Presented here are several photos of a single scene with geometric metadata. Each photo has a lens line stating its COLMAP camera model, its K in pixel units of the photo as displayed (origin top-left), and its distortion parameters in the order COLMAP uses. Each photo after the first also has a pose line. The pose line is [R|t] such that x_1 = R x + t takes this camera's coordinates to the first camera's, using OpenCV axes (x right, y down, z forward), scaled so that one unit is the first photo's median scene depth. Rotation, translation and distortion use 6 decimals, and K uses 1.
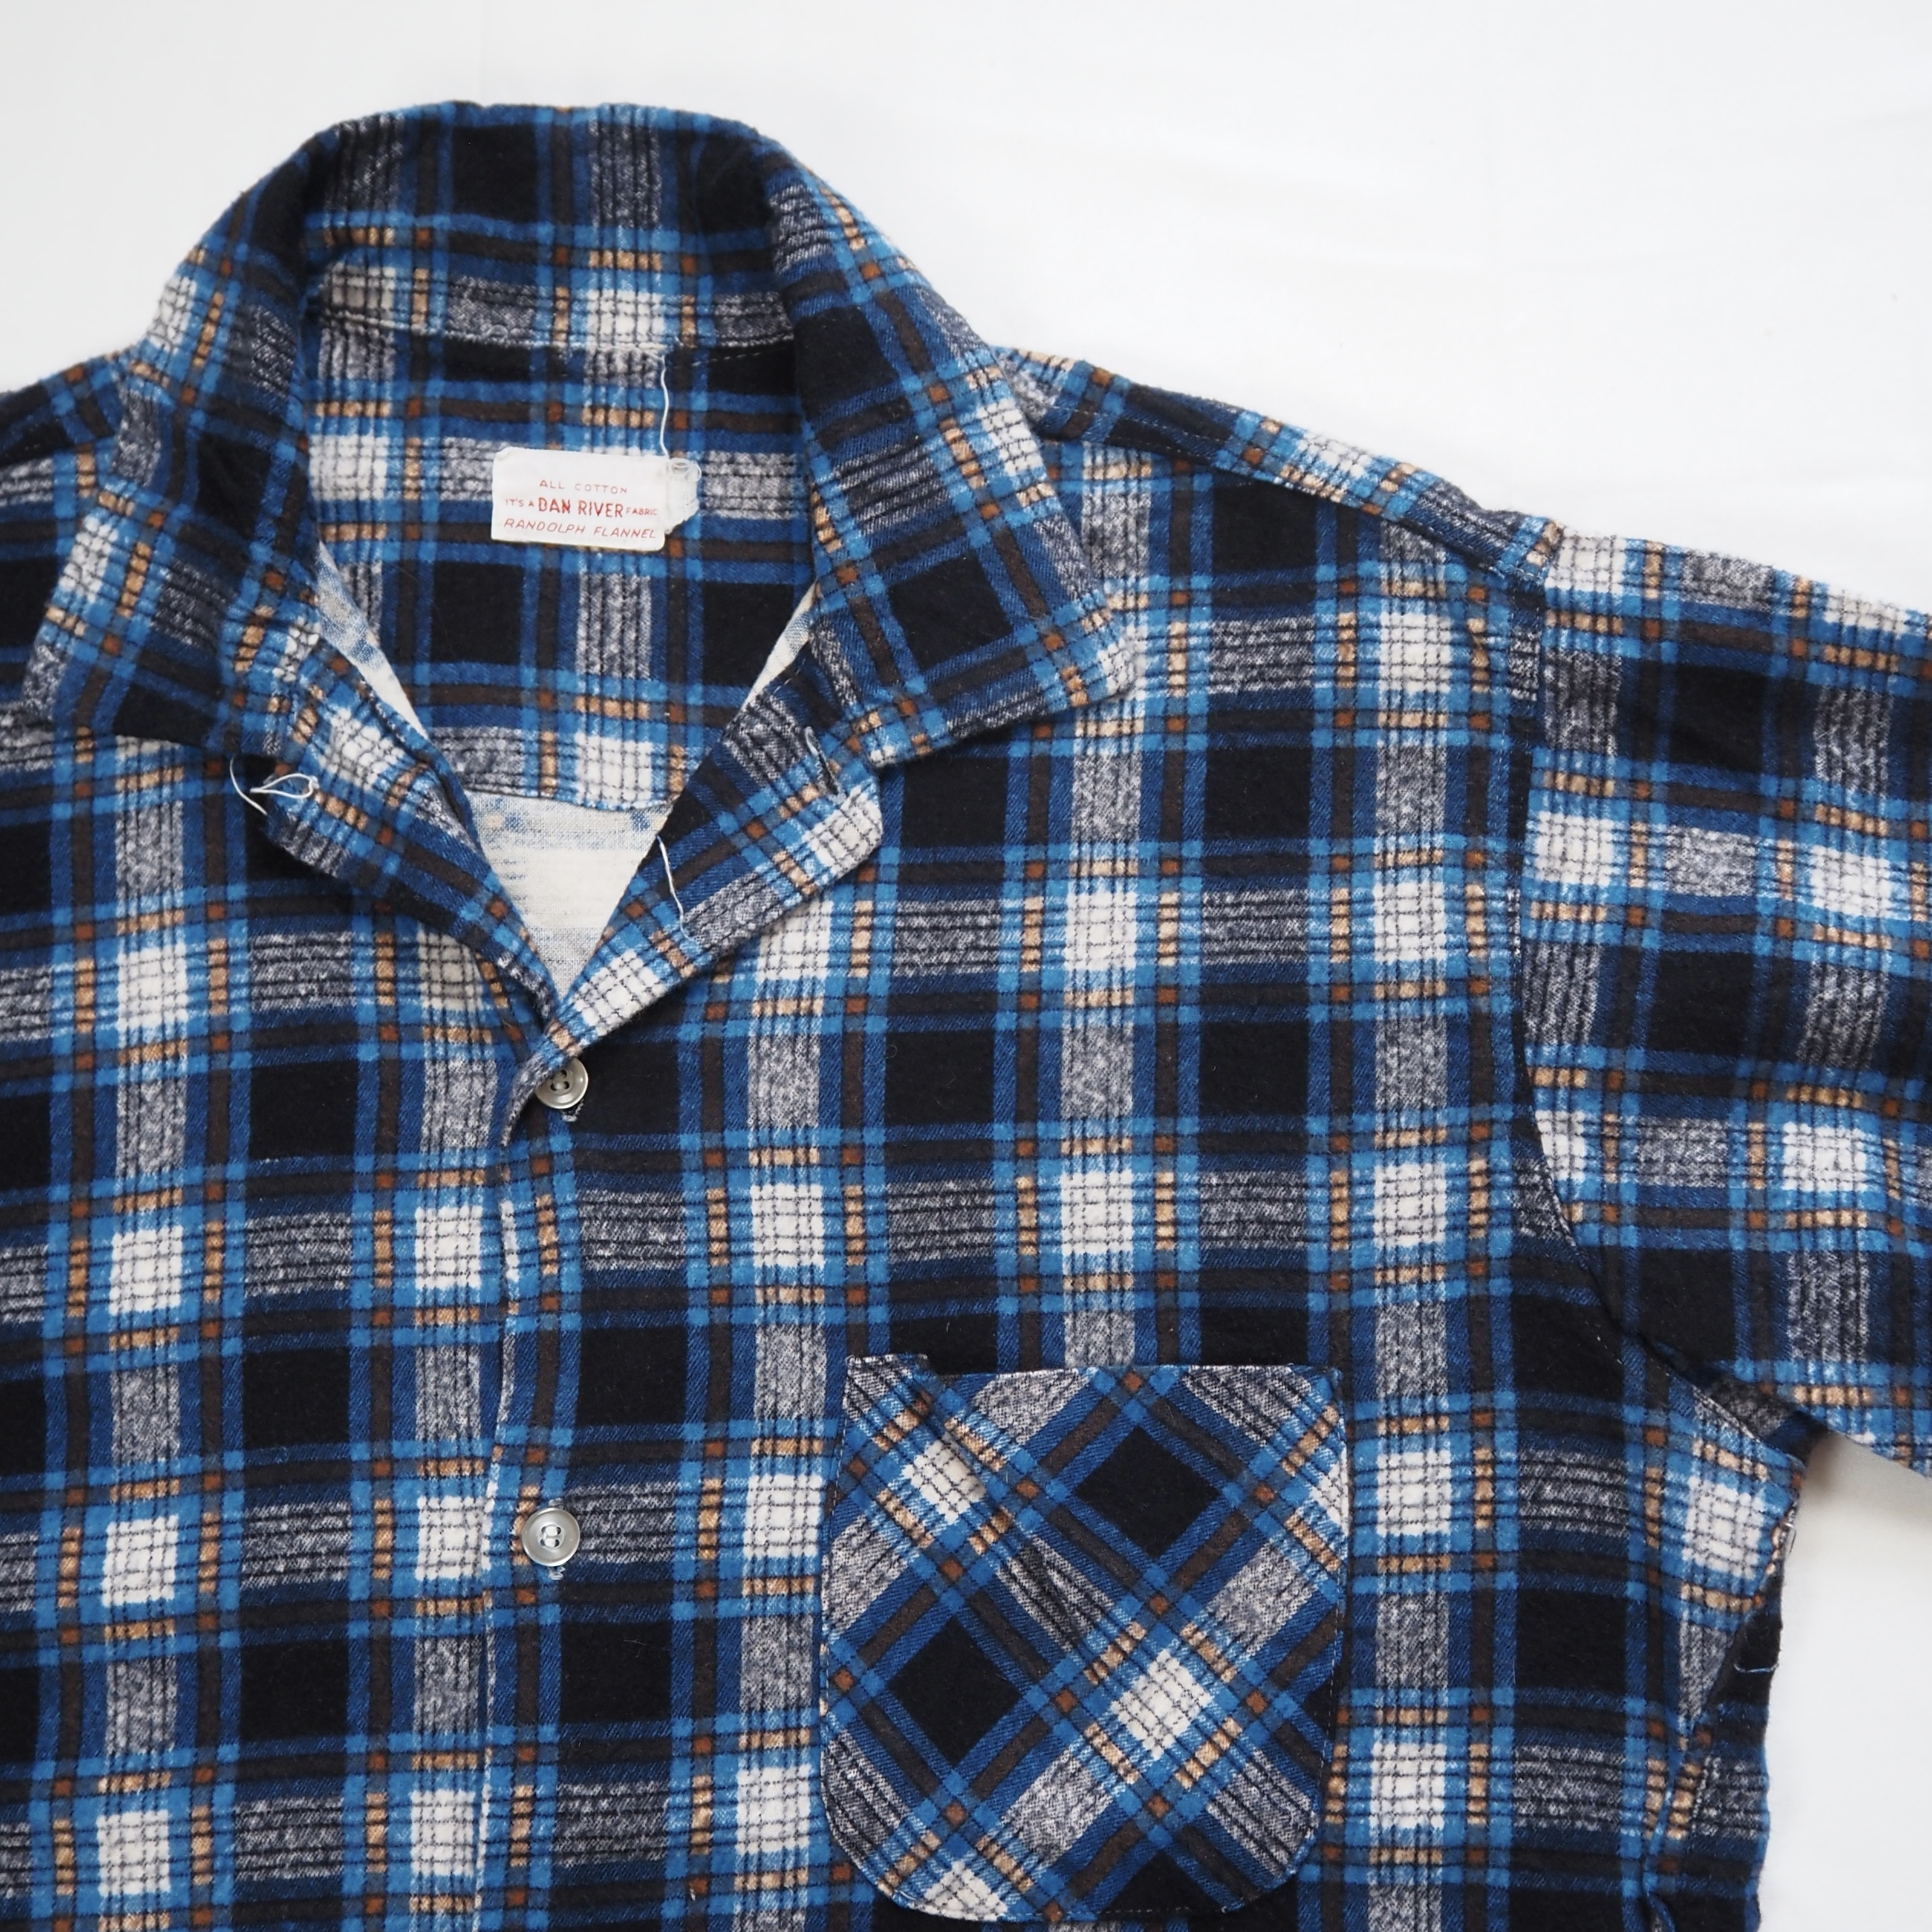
lens RADIAL K [[3179.4, 0, 1149.2], [0, 3179.4, 984.4], [0, 0, 1]] dist [-0.071895, 0.005989]
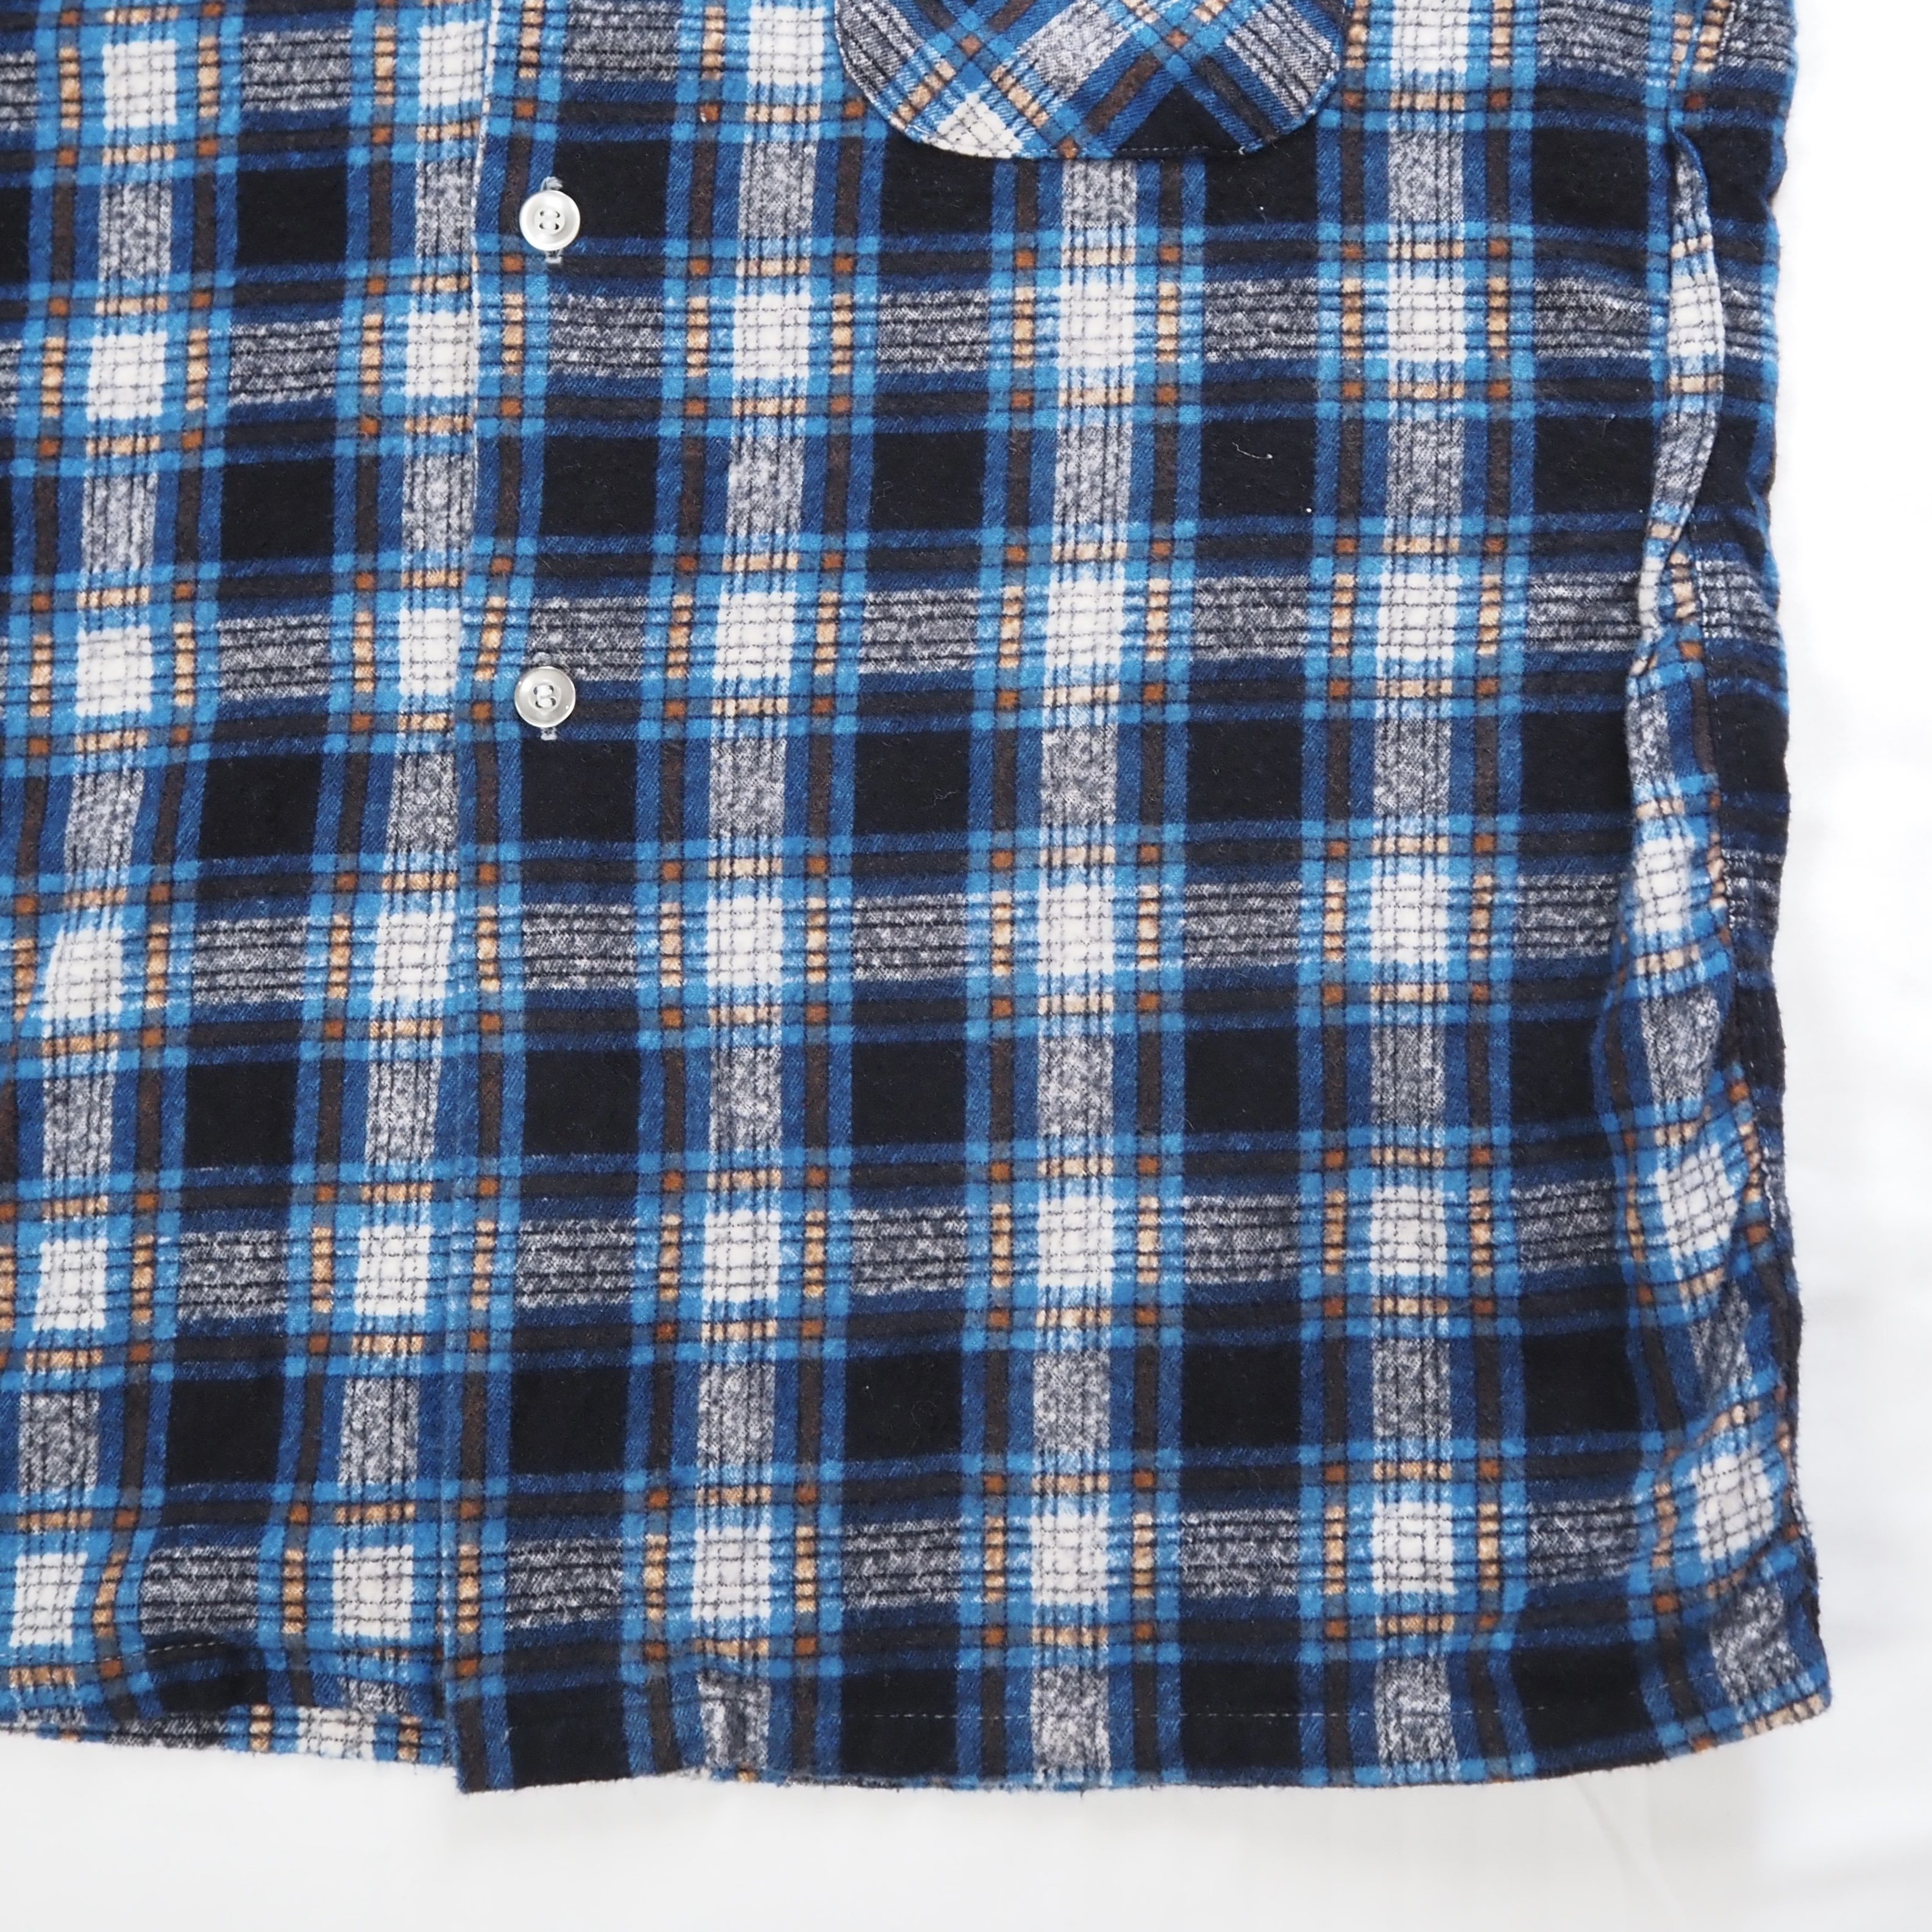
lens RADIAL K [[3179.4, 0, 1149.2], [0, 3179.4, 984.4], [0, 0, 1]] dist [-0.071895, 0.005989]
pose [[0.999725, 0.019172, -0.013488, 0.013287], [-0.018148, 0.997217, 0.072316, 0.481936], [0.014837, -0.072051, 0.997291, -0.002016]]
